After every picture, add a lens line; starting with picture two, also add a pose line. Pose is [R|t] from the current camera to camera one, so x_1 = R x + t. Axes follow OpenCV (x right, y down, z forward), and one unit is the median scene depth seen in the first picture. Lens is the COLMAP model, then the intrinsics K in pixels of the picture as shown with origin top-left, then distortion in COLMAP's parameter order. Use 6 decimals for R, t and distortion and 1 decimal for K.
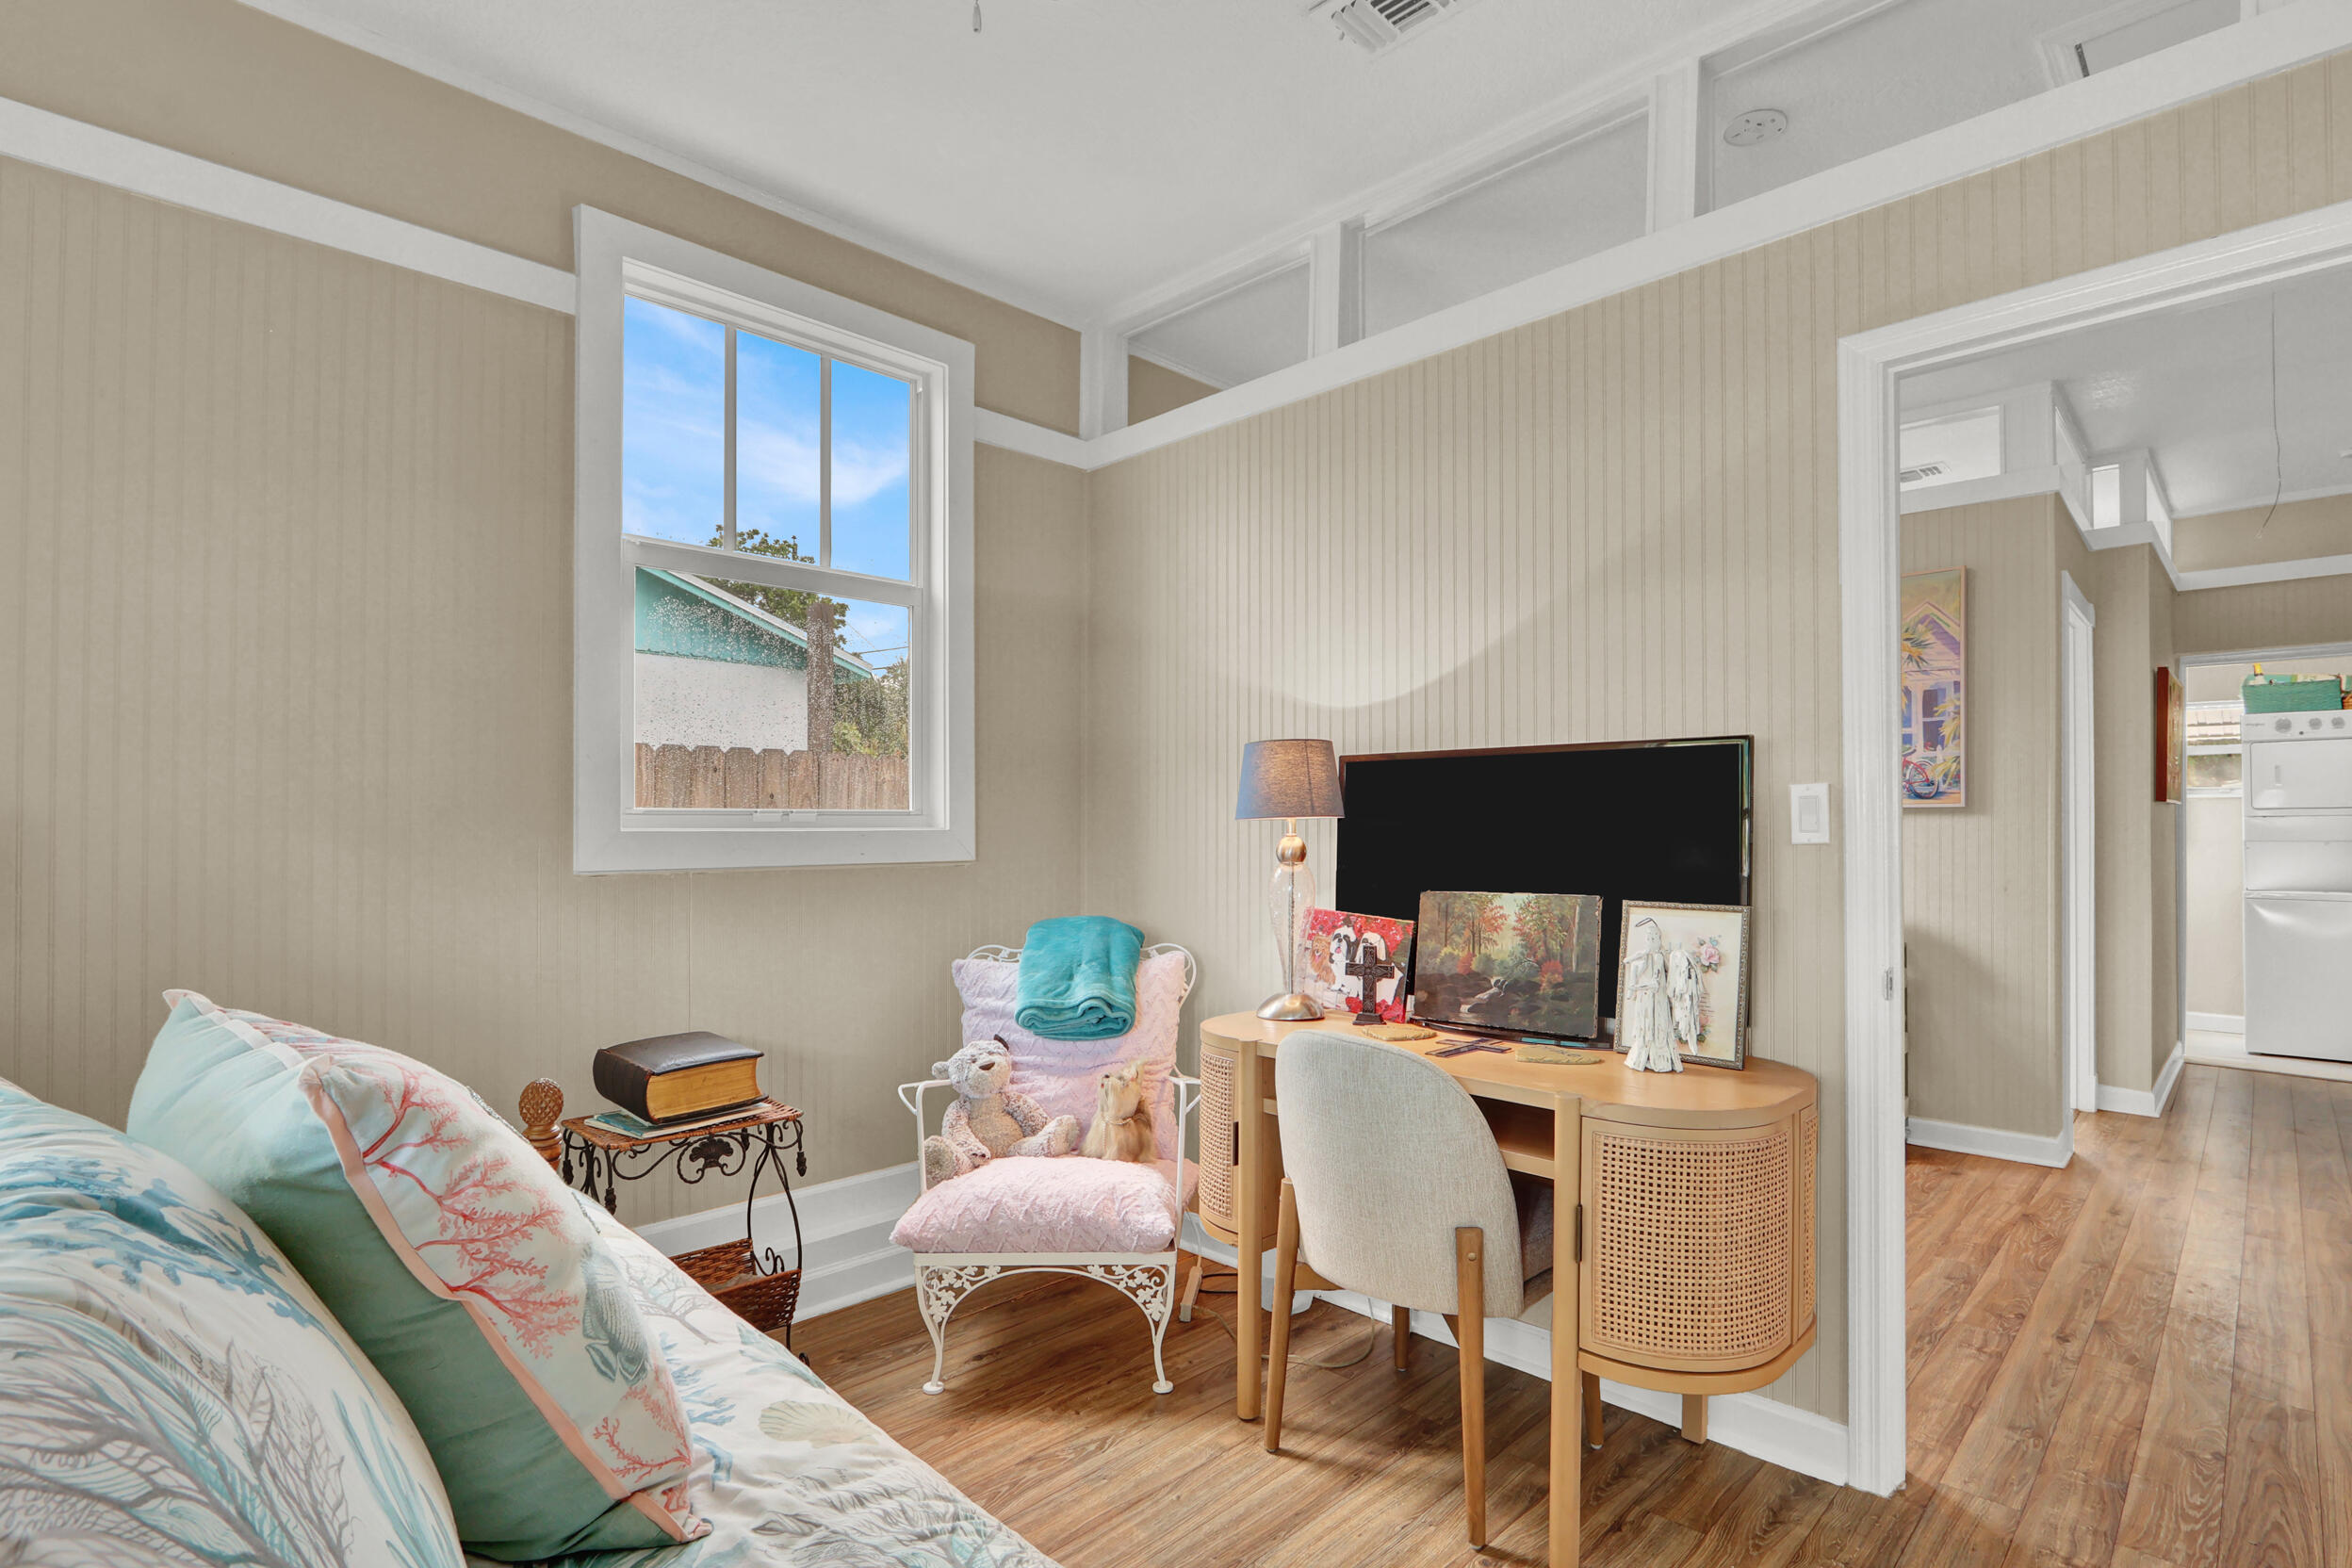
lens RADIAL K [[1136.2, 0, 1172.4], [0, 1136.2, 796.1], [0, 0, 1]] dist [-0.022076, -0.000261]
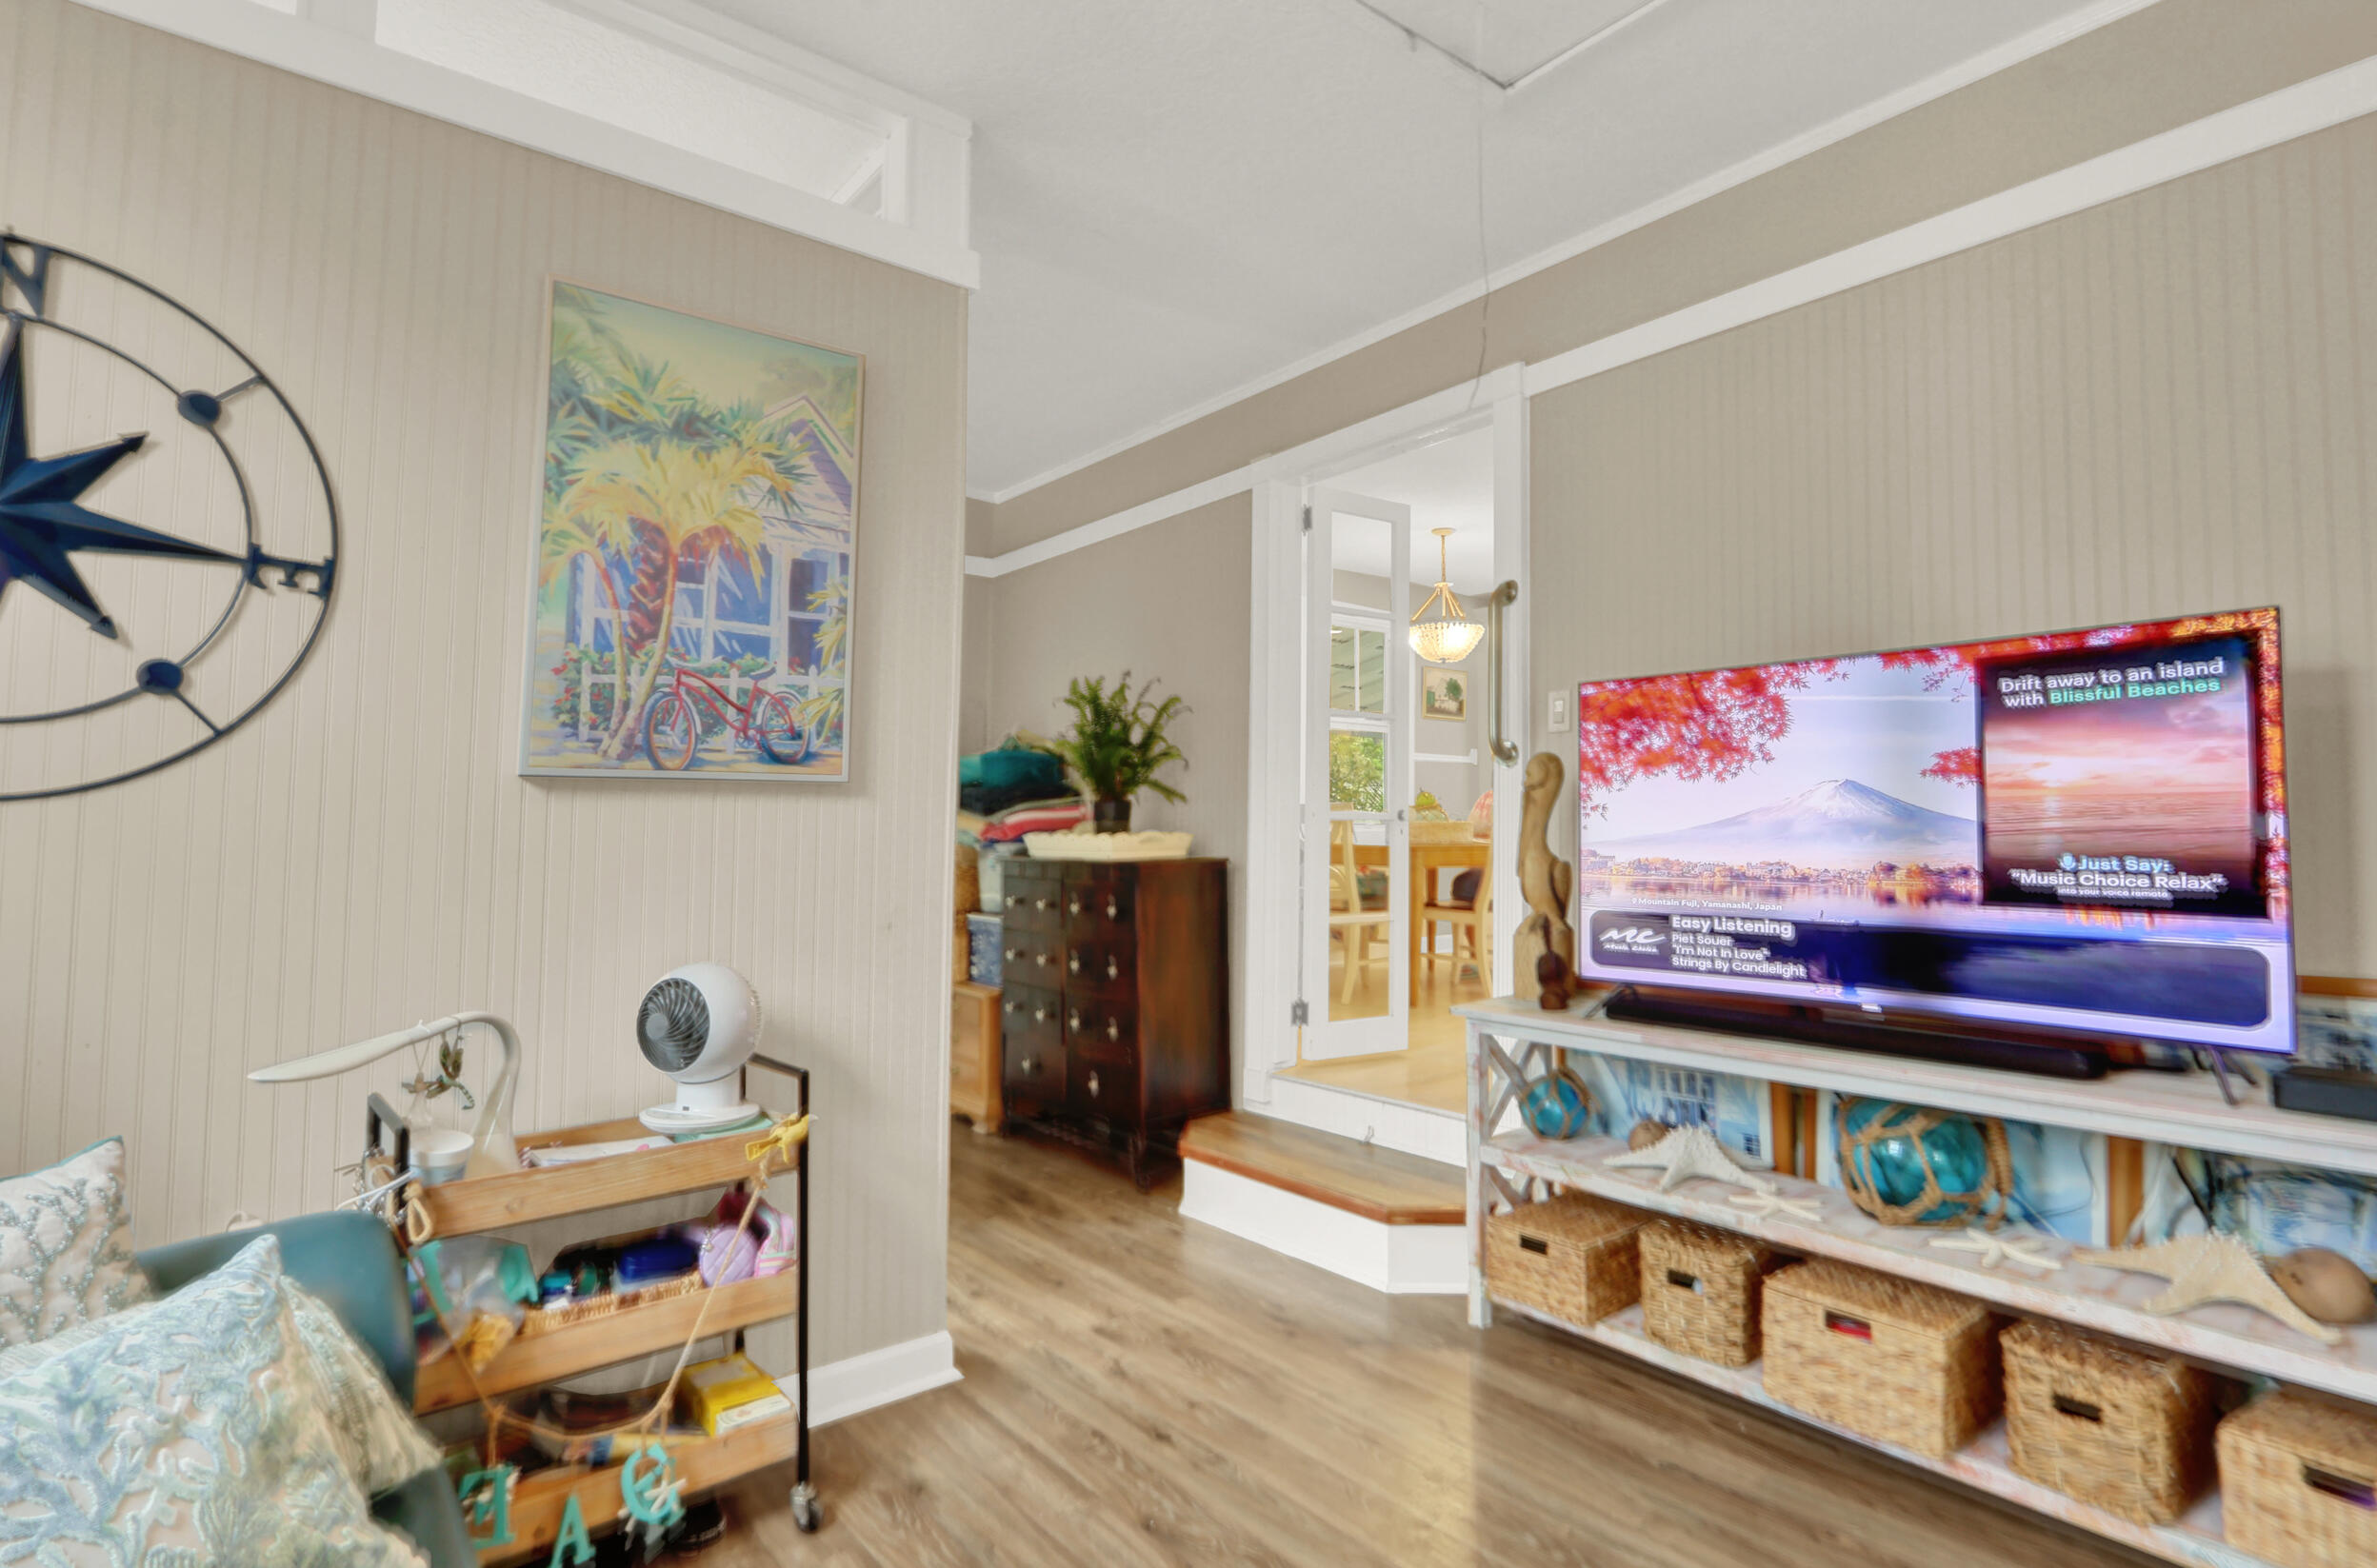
lens RADIAL K [[1148.1, 0, 1184.6], [0, 1148.1, 769.3], [0, 0, 1]] dist [-0.022076, -0.000261]
pose [[0.116039, 0.056224, 0.991652, 0.164113], [-0.014297, 0.998388, -0.054933, 0.031755], [-0.993142, -0.007804, 0.116655, 0.760182]]
